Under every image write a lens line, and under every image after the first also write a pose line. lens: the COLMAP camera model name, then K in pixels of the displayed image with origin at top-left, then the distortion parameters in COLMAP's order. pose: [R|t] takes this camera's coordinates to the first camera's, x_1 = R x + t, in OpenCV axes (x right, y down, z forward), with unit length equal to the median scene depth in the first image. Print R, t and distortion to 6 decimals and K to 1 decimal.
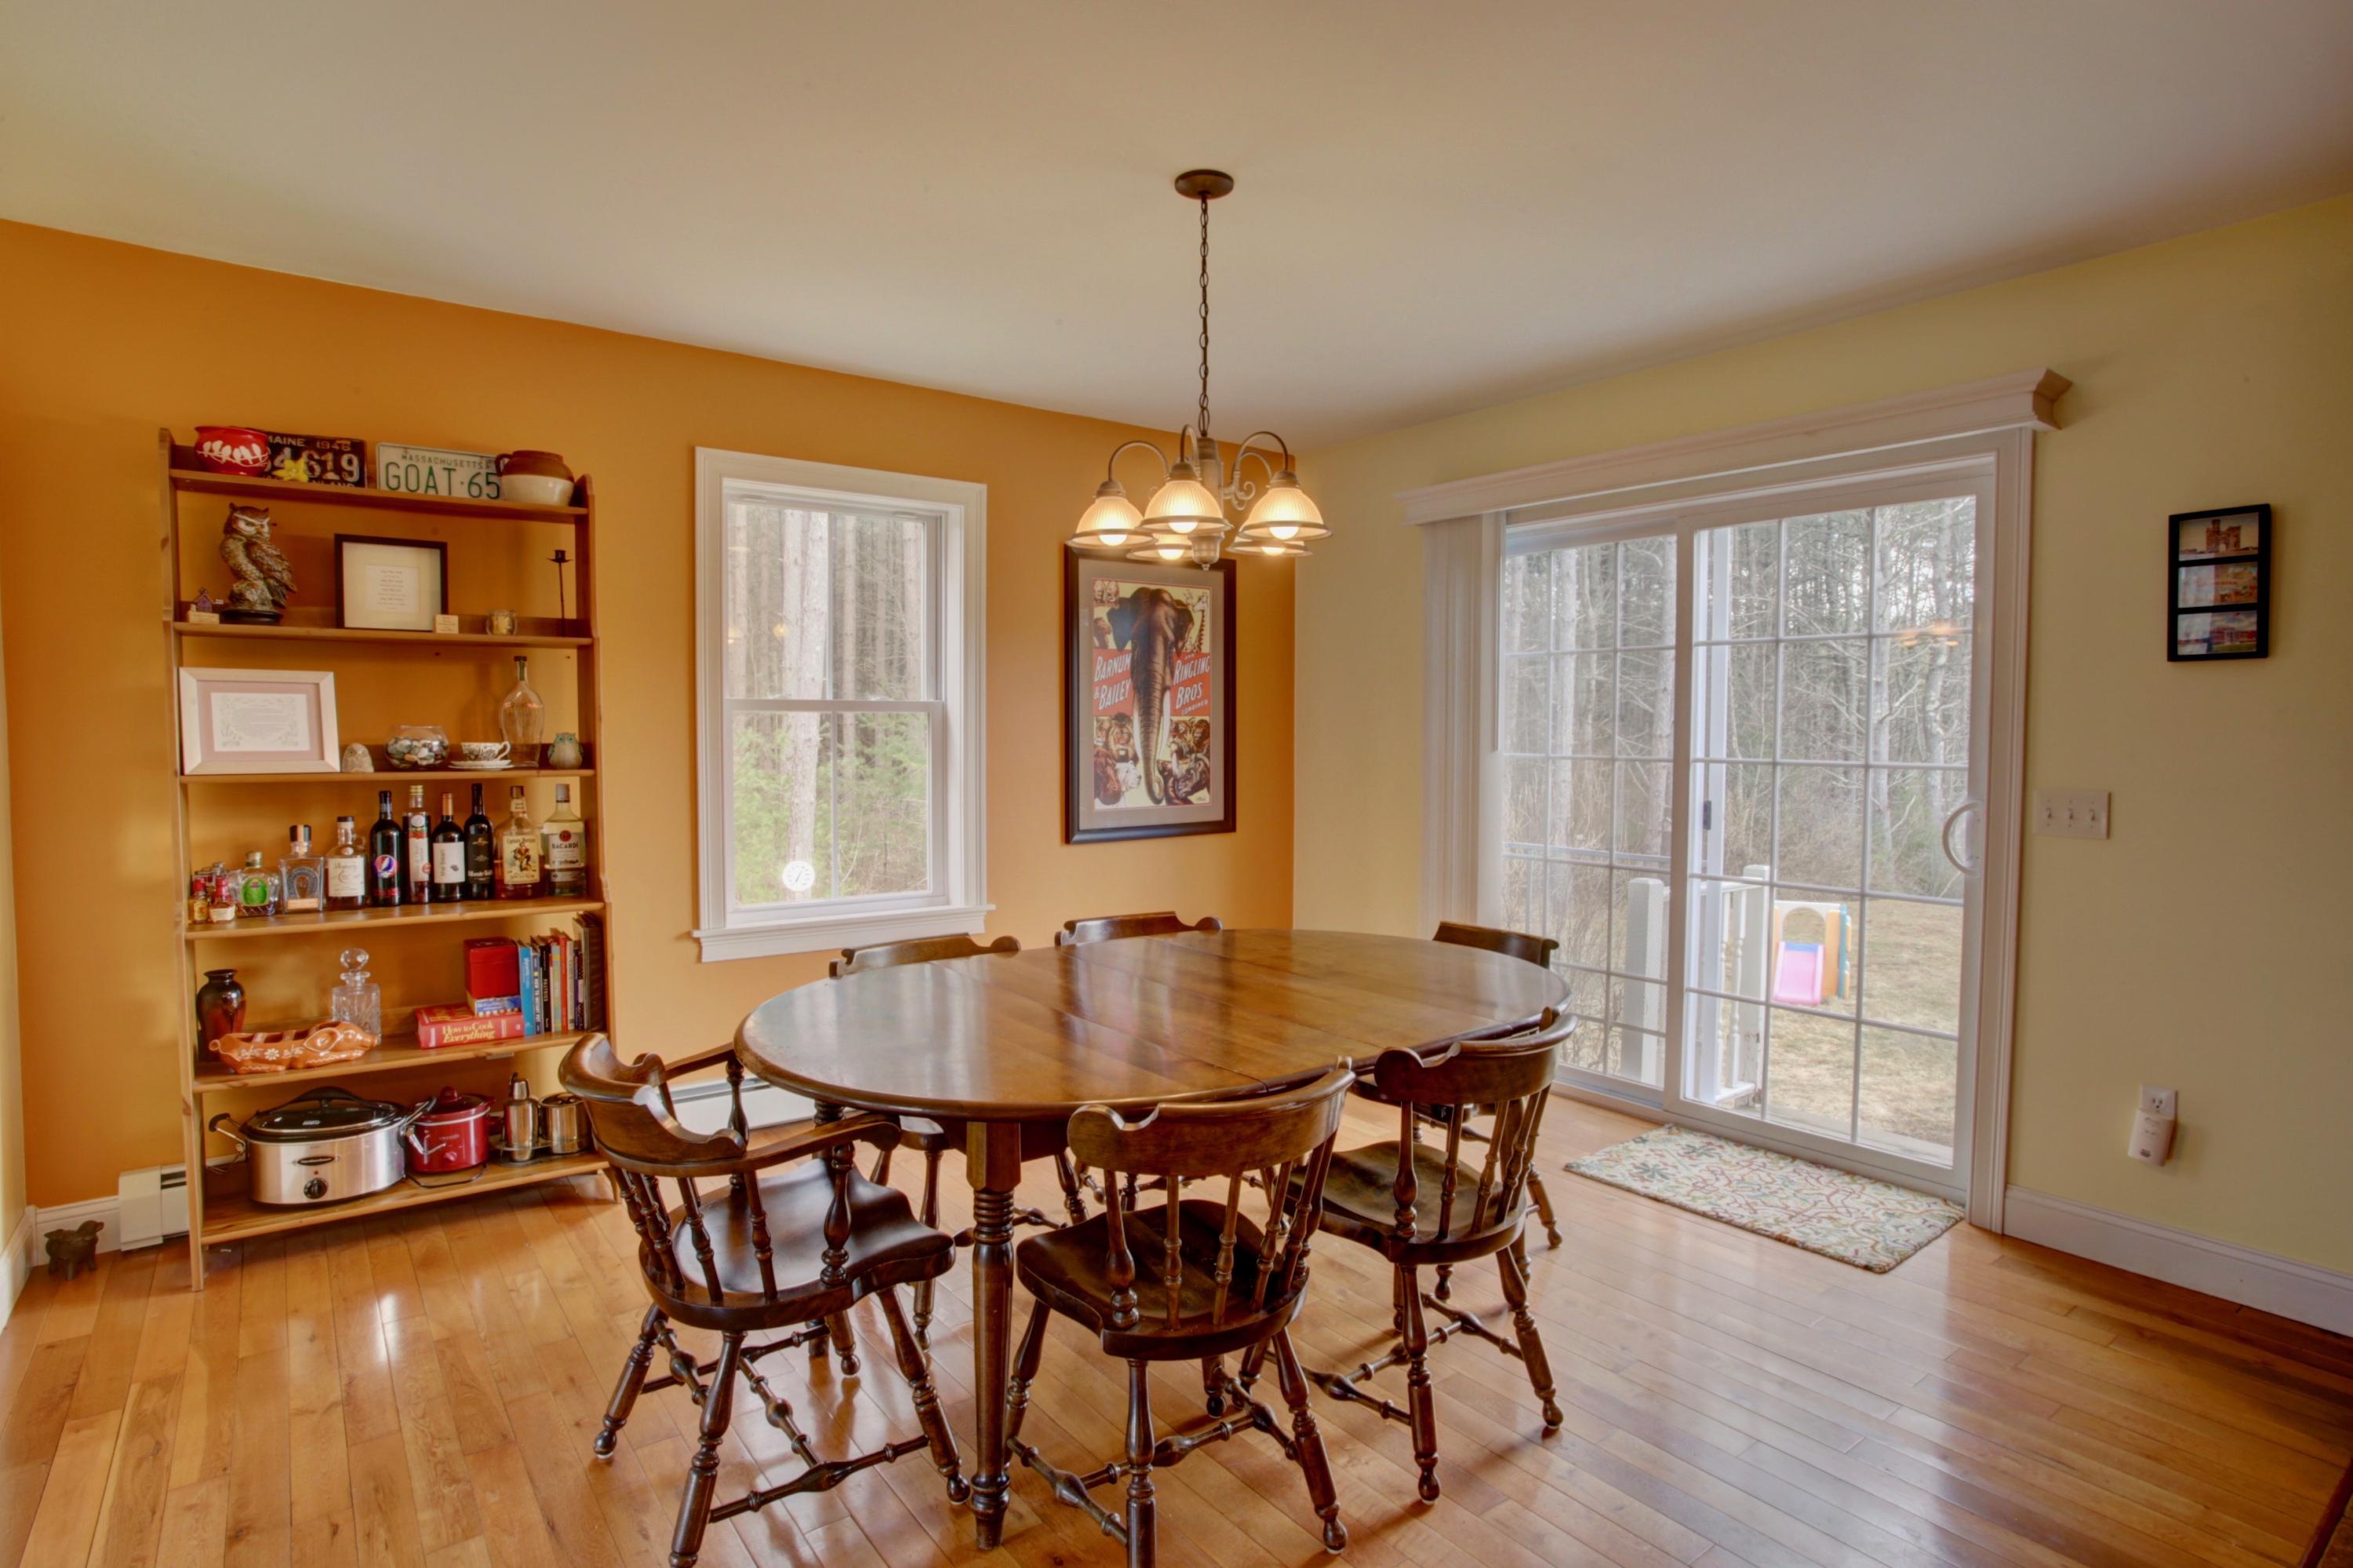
lens RADIAL K [[1287.4, 0, 1229.1], [0, 1287.4, 781.4], [0, 0, 1]] dist [-0.035218, 0.011631]
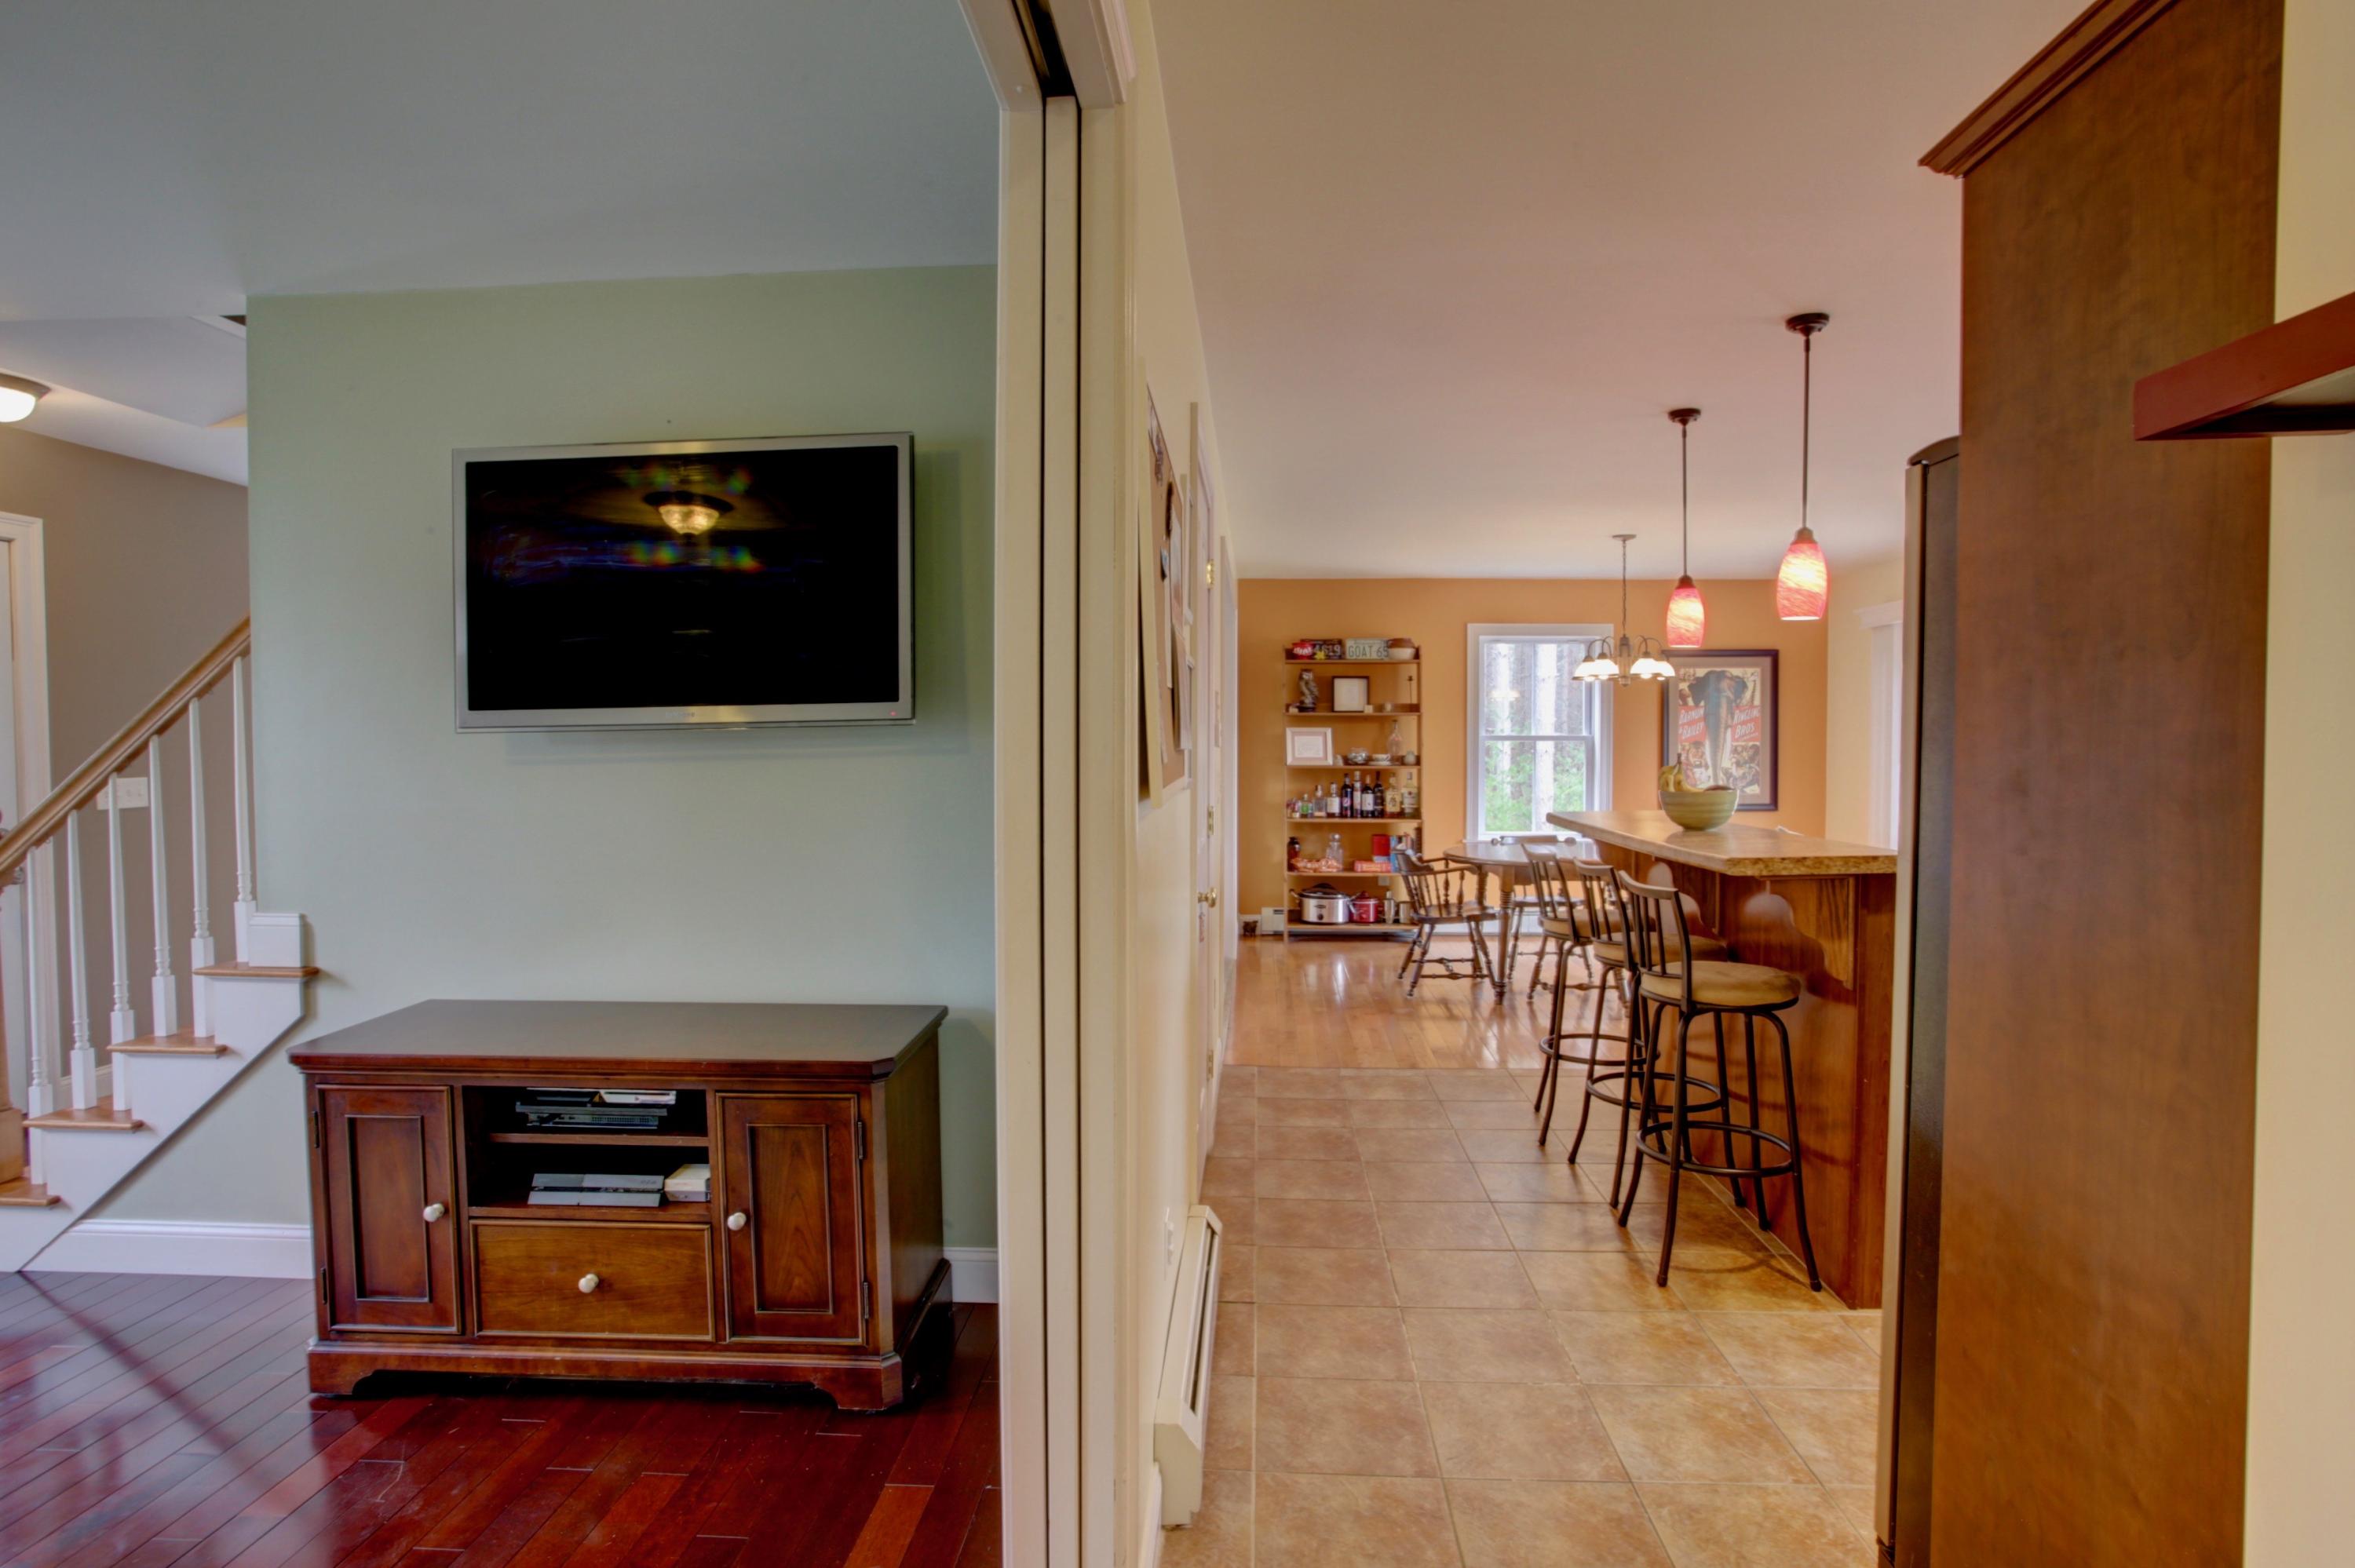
lens RADIAL K [[1288.3, 0, 1178.4], [0, 1288.3, 794.2], [0, 0, 1]] dist [-0.035218, 0.011631]
pose [[0.755074, 0.020264, -0.655326, 0.804923], [-0.026407, 0.999651, 0.000485, 0.058663], [0.655107, 0.016938, 0.755346, -1.217486]]
